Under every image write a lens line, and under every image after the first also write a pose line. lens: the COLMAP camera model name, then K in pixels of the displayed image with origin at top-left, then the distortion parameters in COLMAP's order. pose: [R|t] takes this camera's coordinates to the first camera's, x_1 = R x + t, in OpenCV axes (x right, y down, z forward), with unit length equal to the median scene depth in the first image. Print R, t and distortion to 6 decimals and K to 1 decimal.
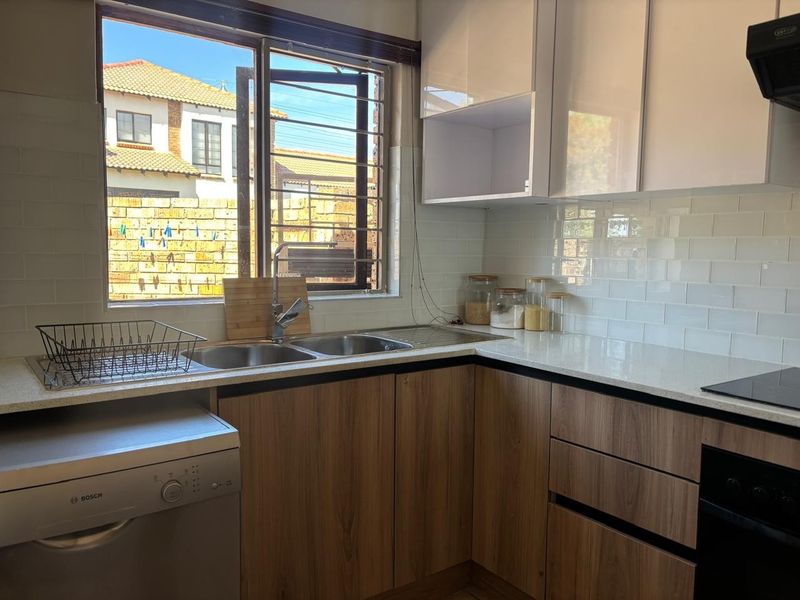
lens RADIAL K [[608.9, 0, 400.0], [0, 608.9, 300.0], [0, 0, 1]] dist [0.062580, -0.086385]
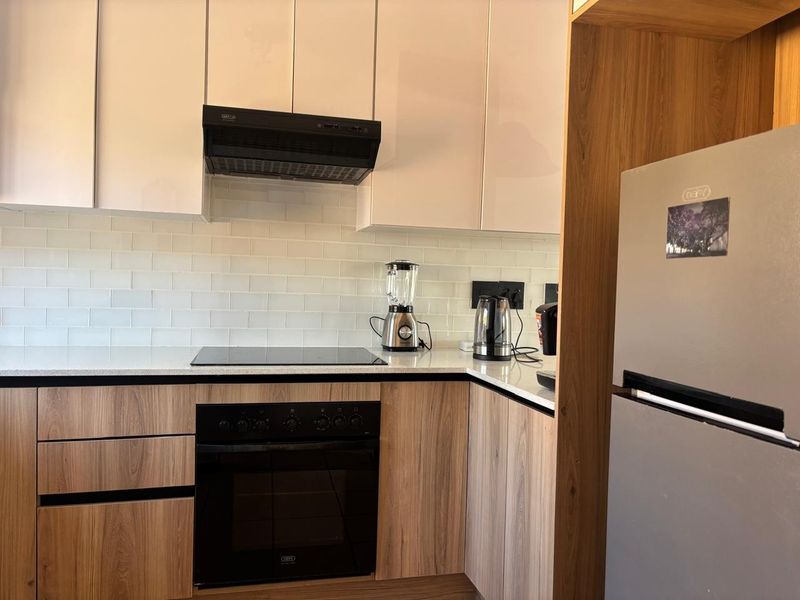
lens RADIAL K [[608.9, 0, 400.0], [0, 608.9, 300.0], [0, 0, 1]] dist [0.062580, -0.086385]
pose [[0.364206, -0.030603, 0.930816, -0.460716], [0.054257, 0.998460, 0.011597, 0.010366], [-0.929737, 0.046279, 0.365305, 0.063690]]
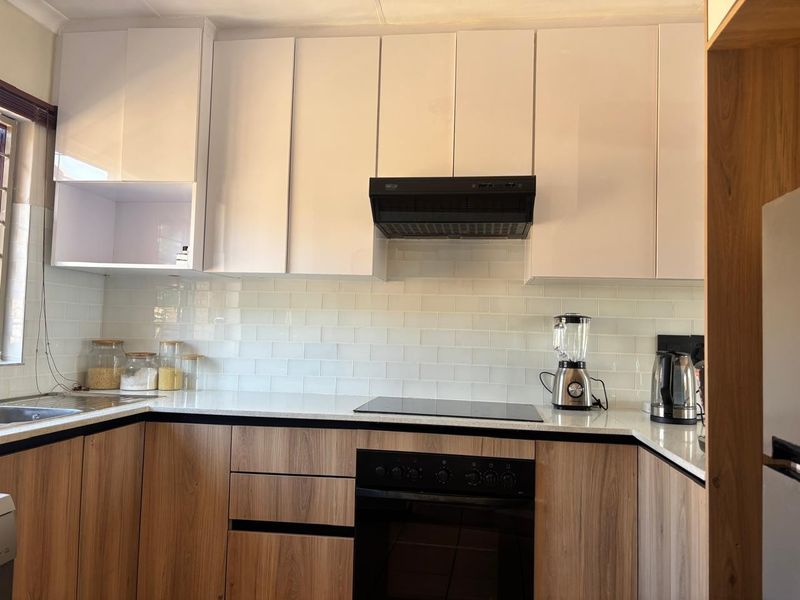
lens RADIAL K [[608.9, 0, 400.0], [0, 608.9, 300.0], [0, 0, 1]] dist [0.062580, -0.086385]
pose [[0.686656, 0.044192, 0.725638, -0.394889], [0.044478, 0.993727, -0.102607, 0.027576], [-0.725621, 0.102731, 0.680383, -0.076758]]
